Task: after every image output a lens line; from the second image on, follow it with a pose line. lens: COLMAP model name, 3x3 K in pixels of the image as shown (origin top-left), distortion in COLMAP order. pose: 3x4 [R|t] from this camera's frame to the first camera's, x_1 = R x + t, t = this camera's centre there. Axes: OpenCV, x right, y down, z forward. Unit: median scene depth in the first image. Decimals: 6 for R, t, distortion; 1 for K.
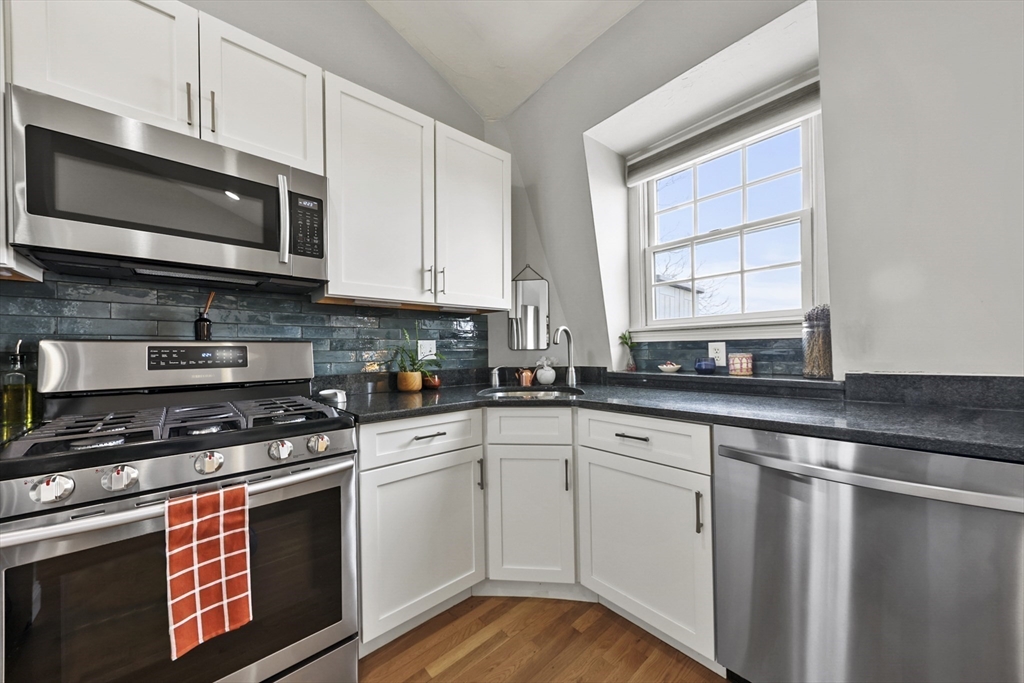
lens RADIAL K [[365.1, 0, 510.4], [0, 365.1, 347.4], [0, 0, 1]] dist [0.016464, -0.000358]
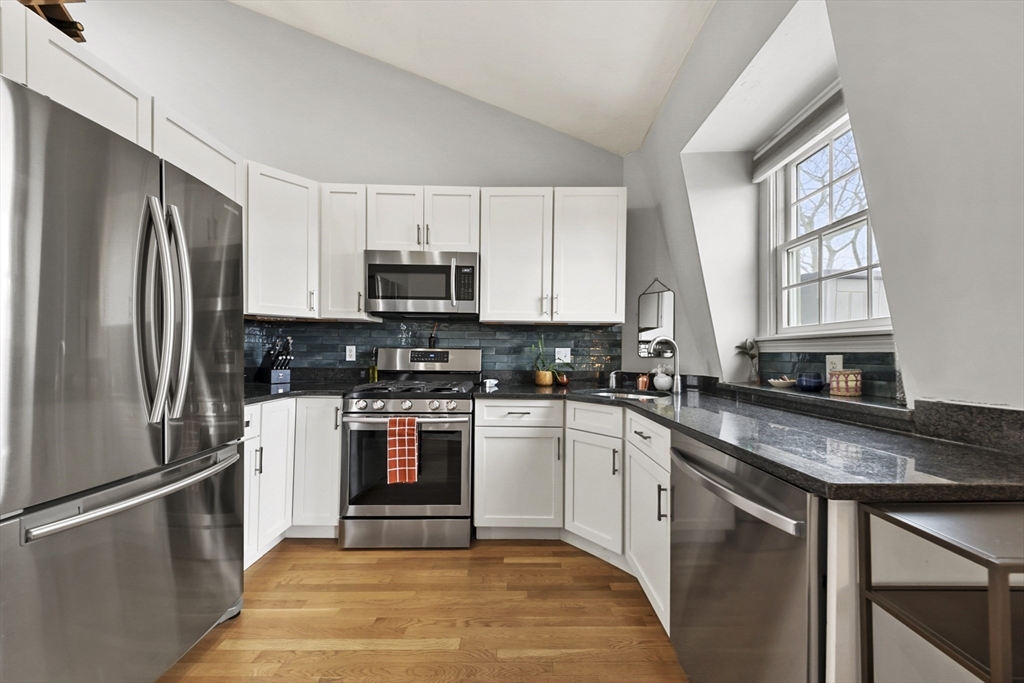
lens RADIAL K [[365.1, 0, 515.6], [0, 365.1, 350.1], [0, 0, 1]] dist [0.016464, -0.000358]
pose [[0.744594, 0.014577, -0.667358, 0.707306], [-0.014729, 0.999877, 0.005408, -0.022436], [0.667355, 0.005803, 0.744717, -0.118177]]
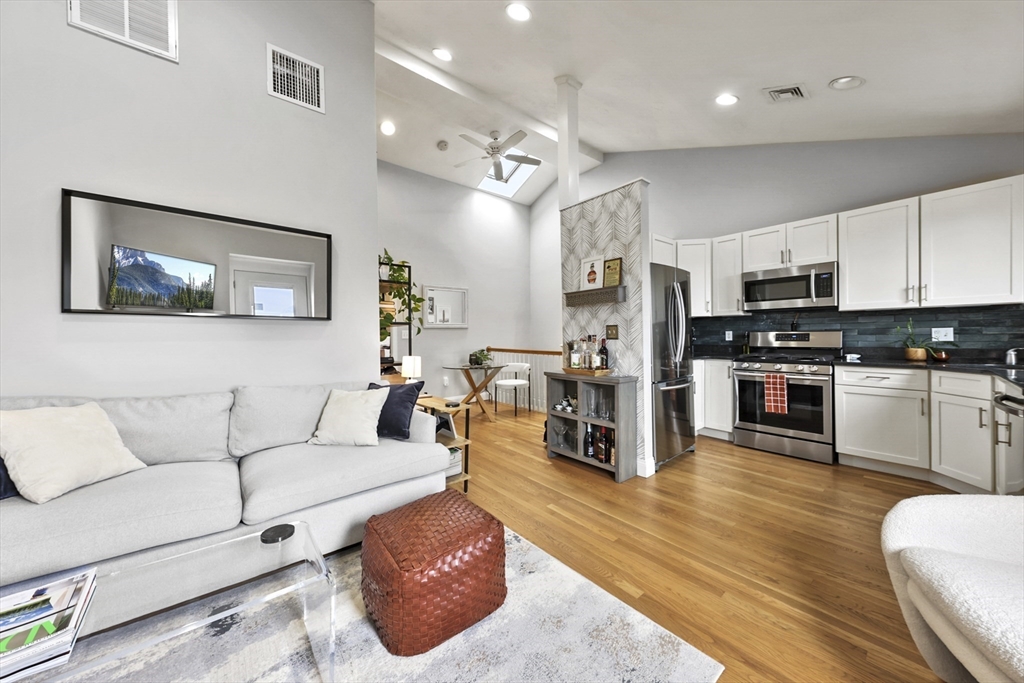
lens RADIAL K [[349.6, 0, 506.2], [0, 349.6, 336.3], [0, 0, 1]] dist [0.004075, -0.001132]
pose [[-0.045237, 0.017224, -0.998828, 1.714058], [0.020742, 0.999652, 0.016299, -0.061657], [0.998761, -0.019980, -0.045579, -0.932573]]
